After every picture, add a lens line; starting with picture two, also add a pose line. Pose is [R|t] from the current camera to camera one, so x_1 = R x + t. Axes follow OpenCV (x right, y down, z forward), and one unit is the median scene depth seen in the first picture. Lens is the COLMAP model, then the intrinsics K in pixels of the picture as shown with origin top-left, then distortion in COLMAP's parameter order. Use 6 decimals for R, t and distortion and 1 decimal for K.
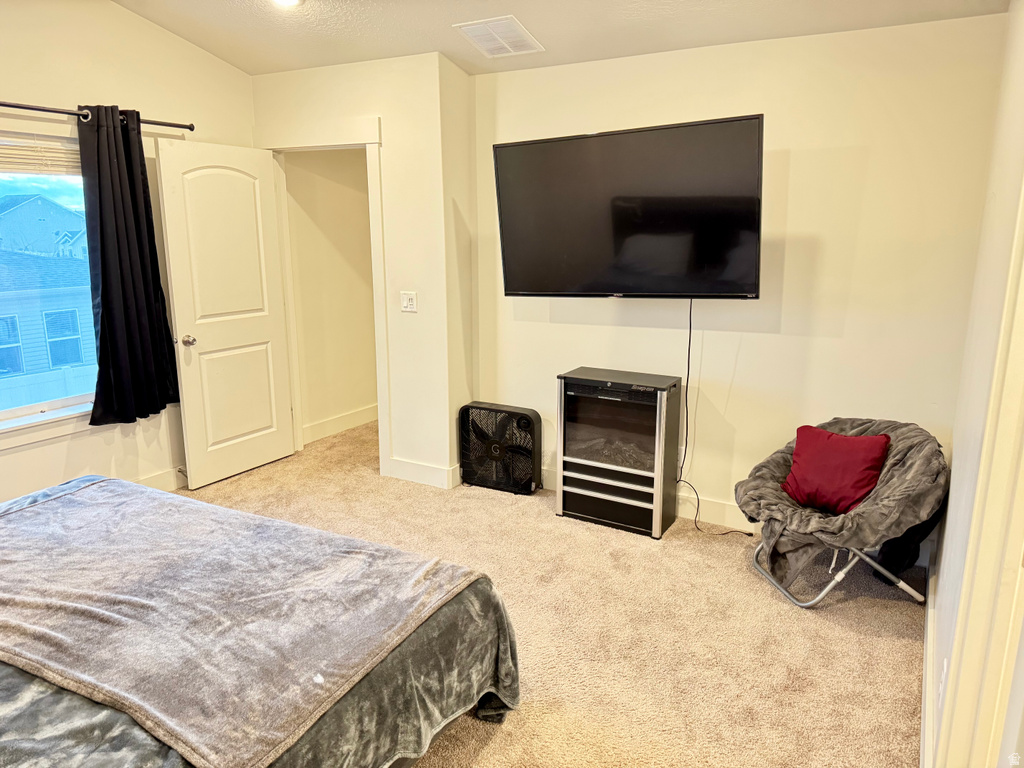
lens RADIAL K [[725.4, 0, 512.0], [0, 725.4, 384.0], [0, 0, 1]] dist [0.099392, -0.146958]
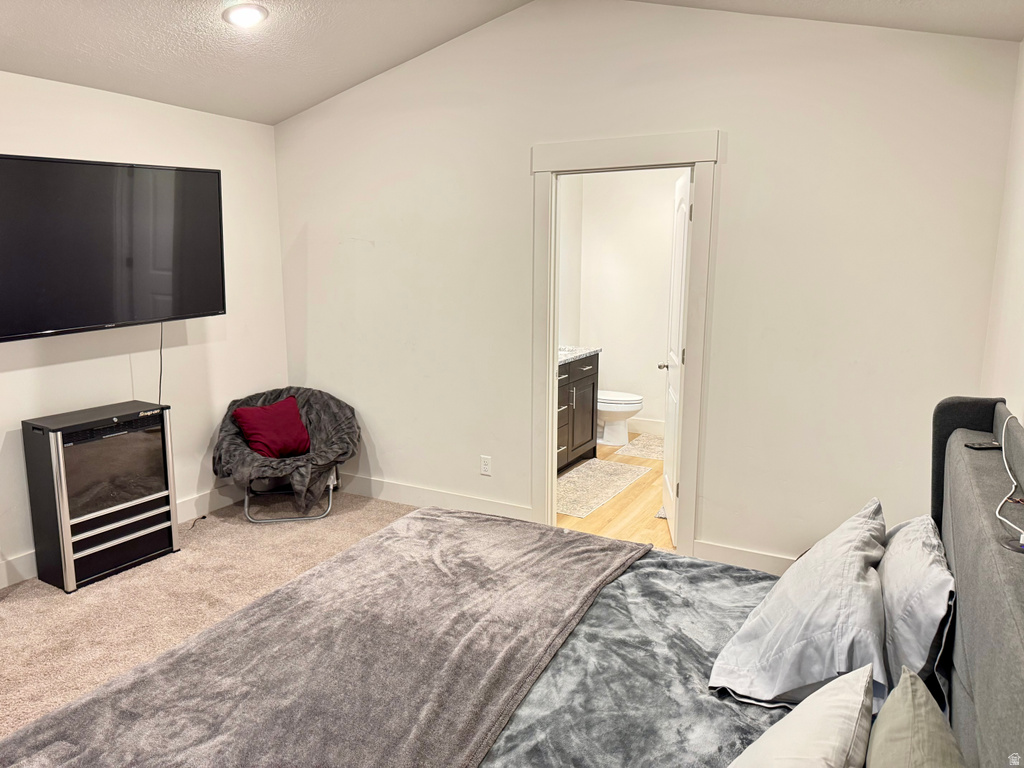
lens RADIAL K [[725.4, 0, 512.0], [0, 725.4, 384.0], [0, 0, 1]] dist [0.099392, -0.146958]
pose [[-0.035006, -0.173831, 0.984153, -0.849967], [0.212503, 0.960943, 0.177290, -0.108441], [-0.976533, 0.215341, 0.003300, 0.491133]]
